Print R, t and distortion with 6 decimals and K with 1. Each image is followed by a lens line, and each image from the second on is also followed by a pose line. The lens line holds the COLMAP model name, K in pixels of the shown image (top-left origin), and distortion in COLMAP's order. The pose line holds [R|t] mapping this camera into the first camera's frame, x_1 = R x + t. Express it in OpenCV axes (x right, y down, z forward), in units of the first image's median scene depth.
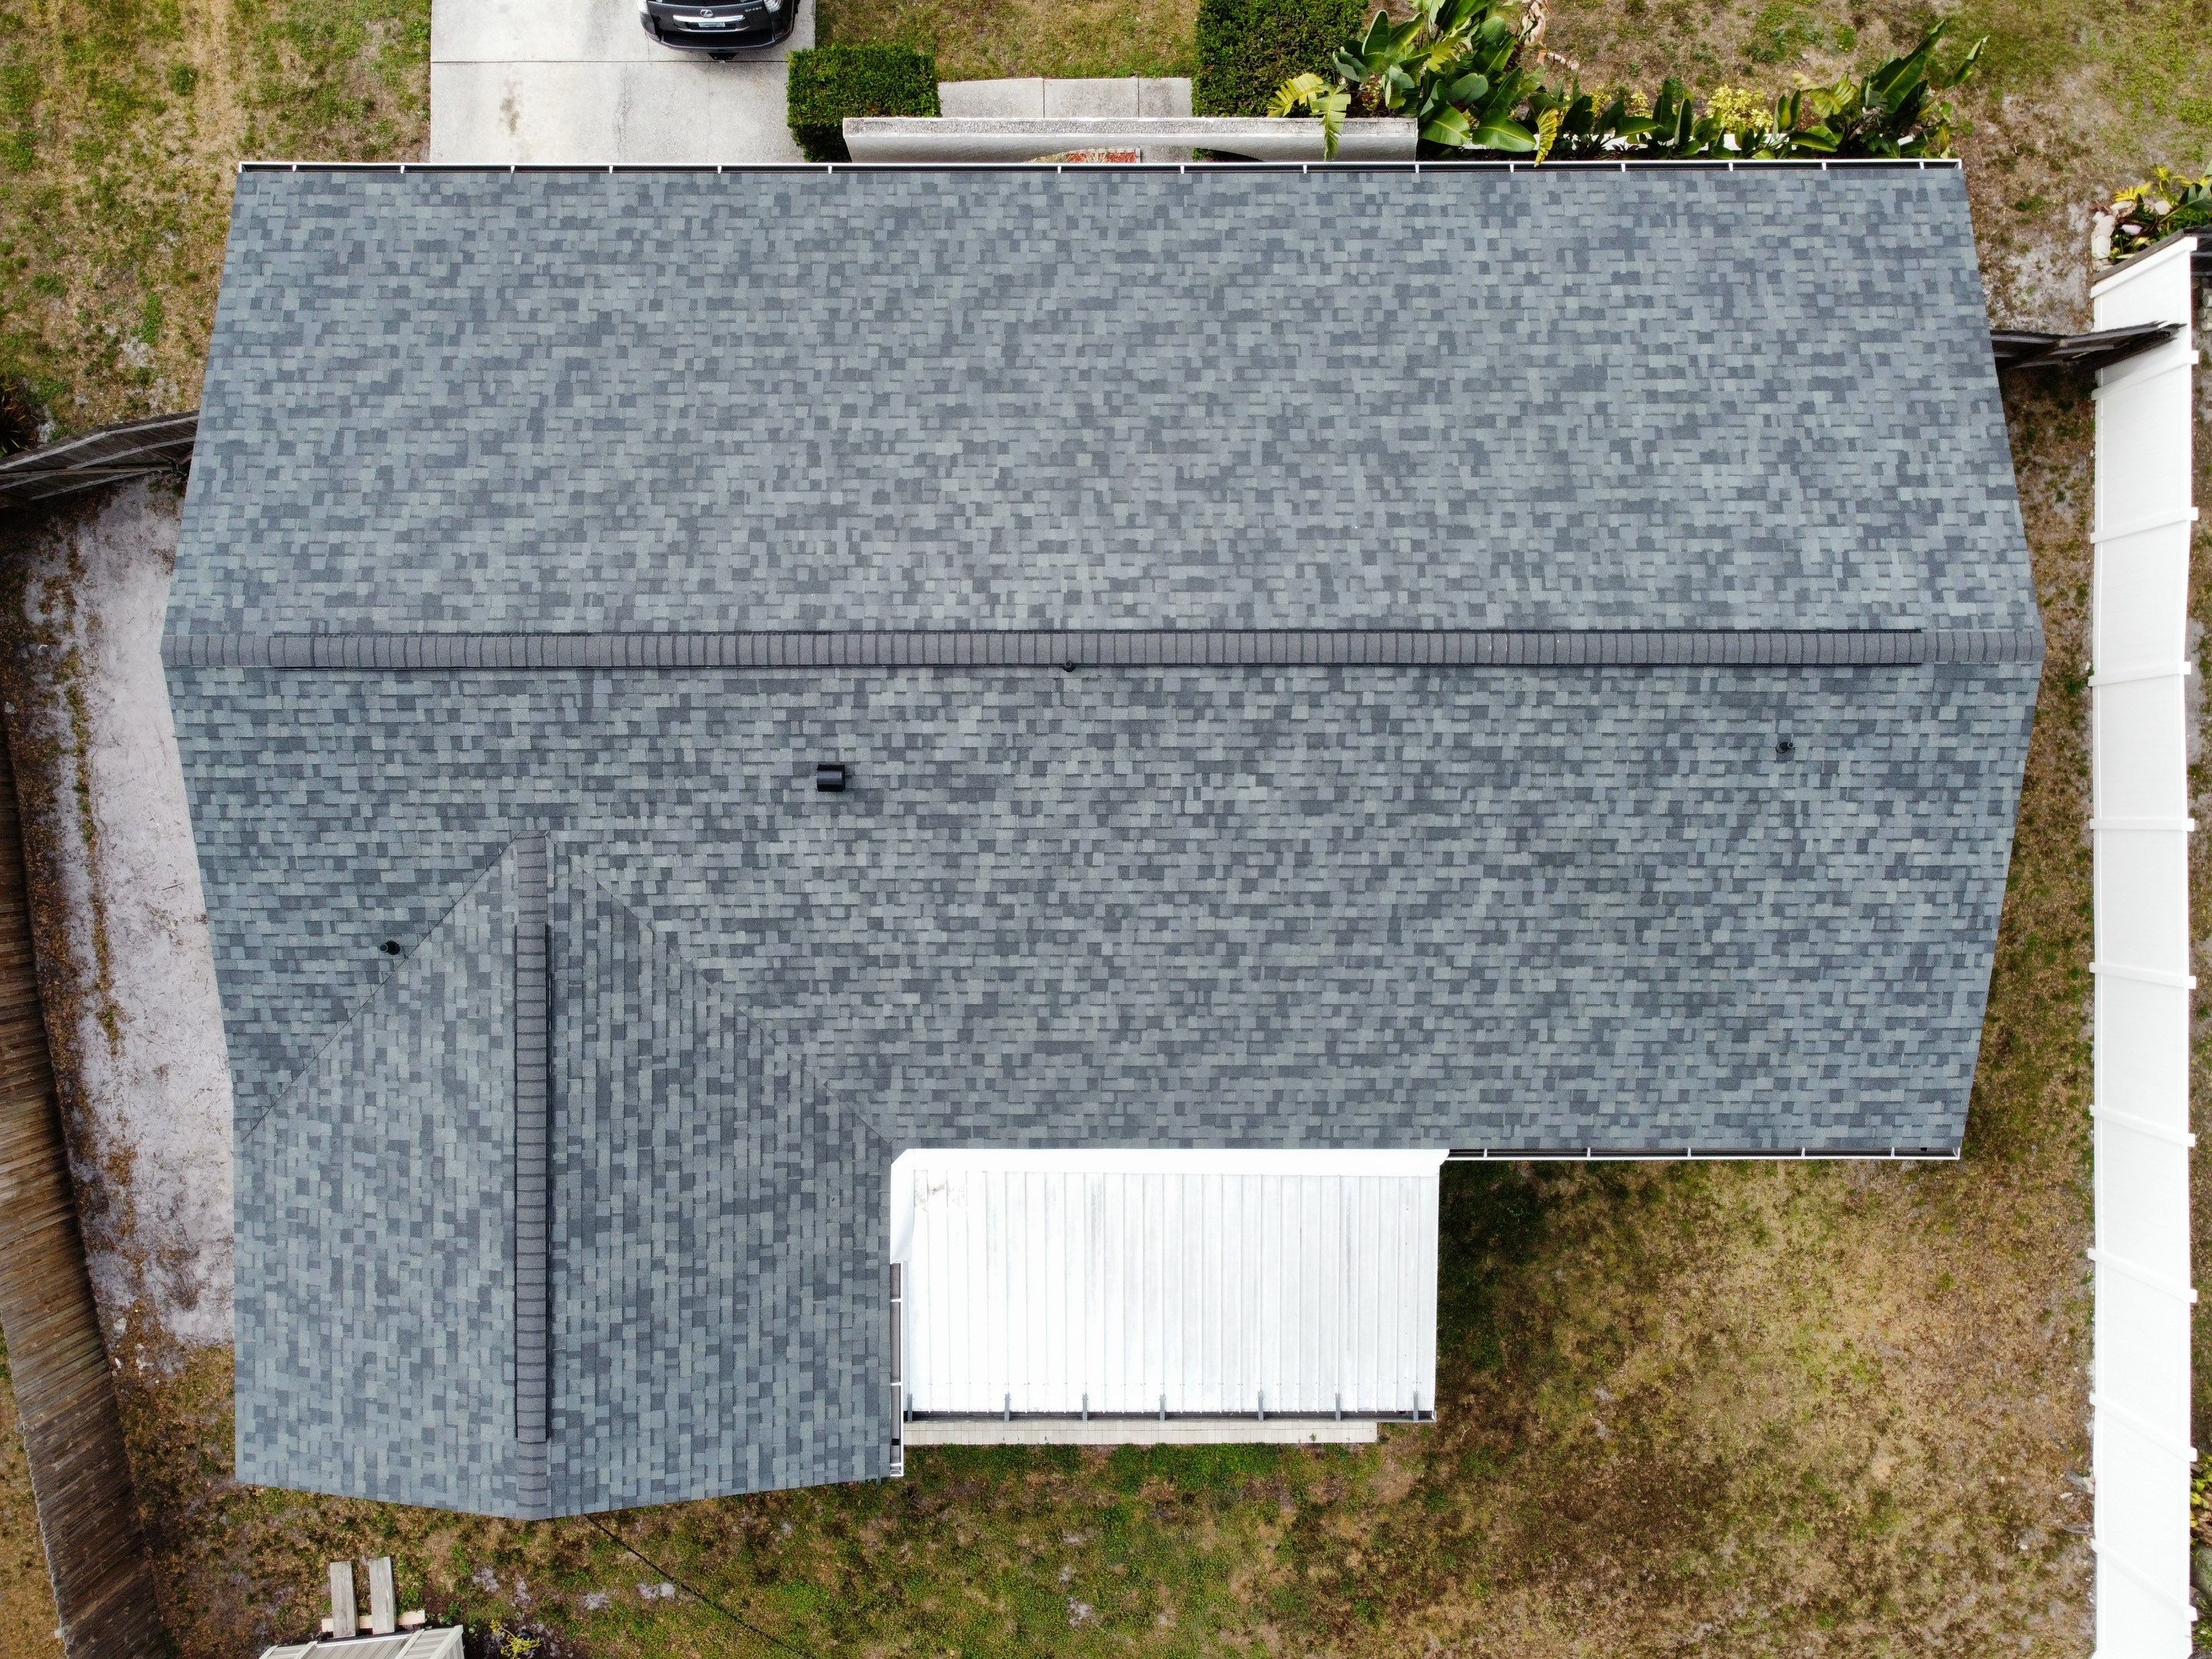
lens RADIAL K [[1679.8, 0, 1076.2], [0, 1679.8, 810.5], [0, 0, 1]] dist [0.004395, -0.012959]
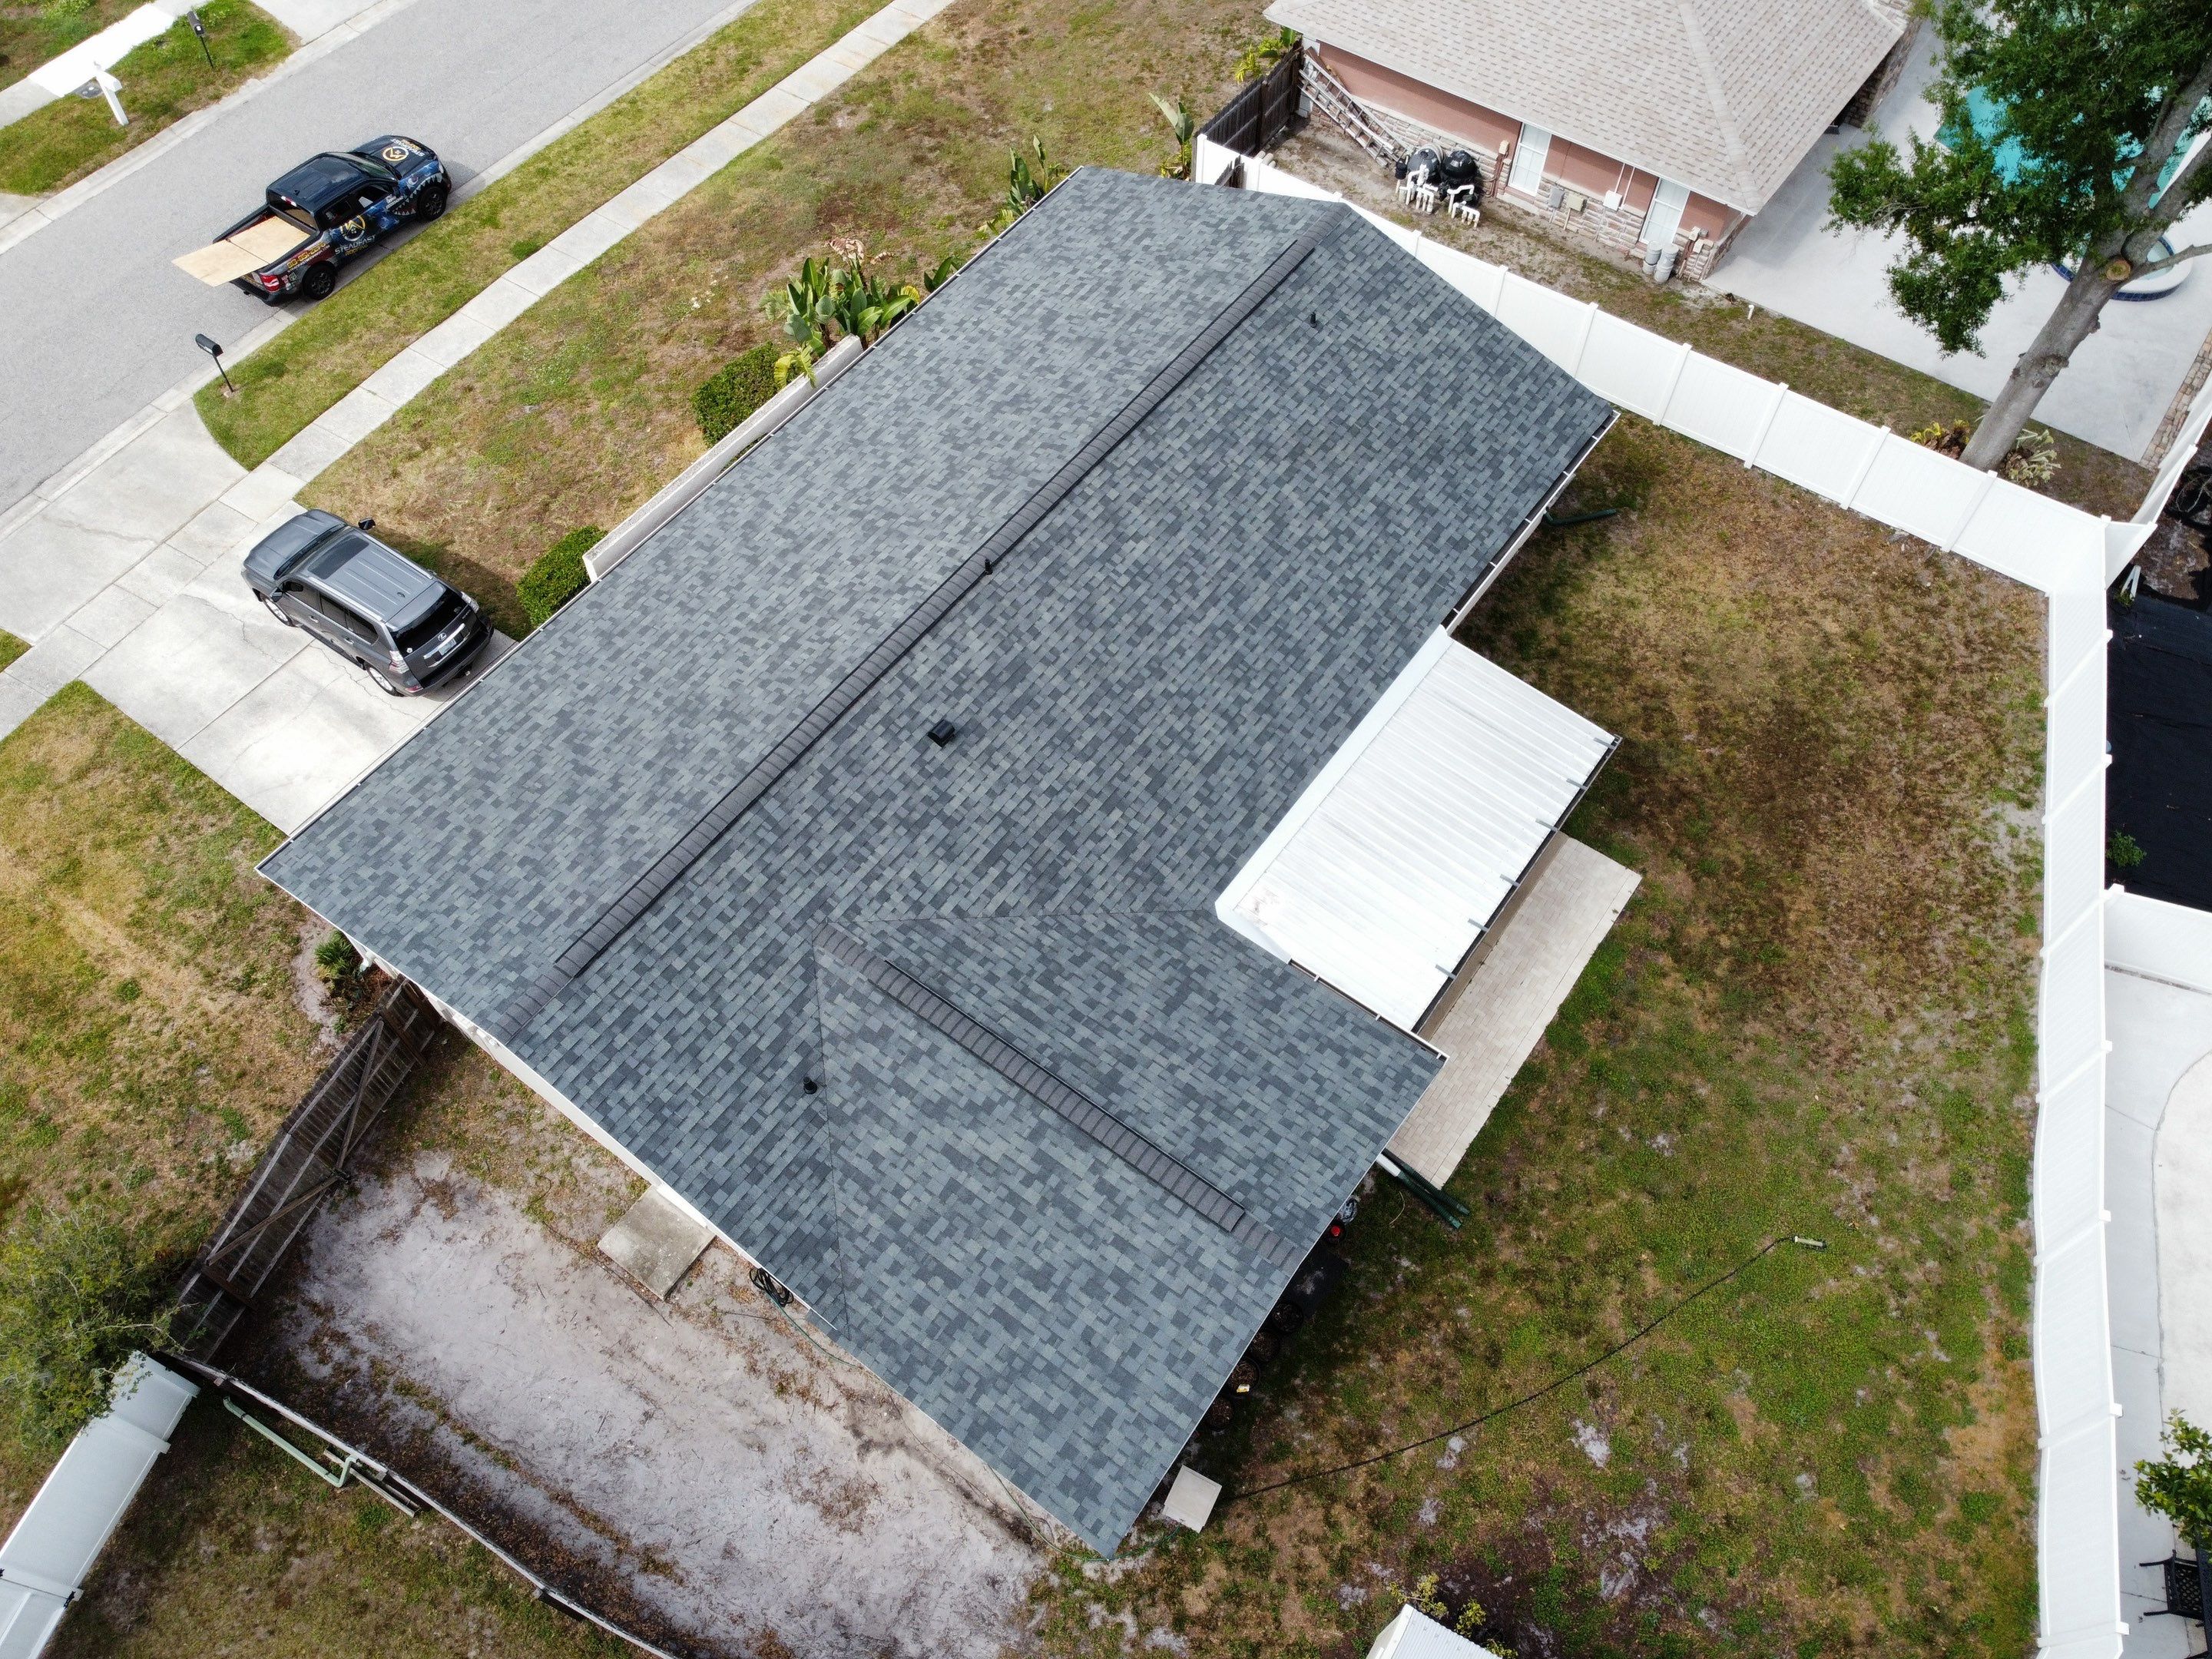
lens RADIAL K [[1684.7, 0, 1080.3], [0, 1684.7, 802.8], [0, 0, 1]] dist [0.000754, -0.007444]
pose [[0.599048, -0.671431, 0.436259, -0.661643], [0.800618, 0.493853, -0.339293, 0.517081], [0.012364, 0.552530, 0.833402, -0.057617]]
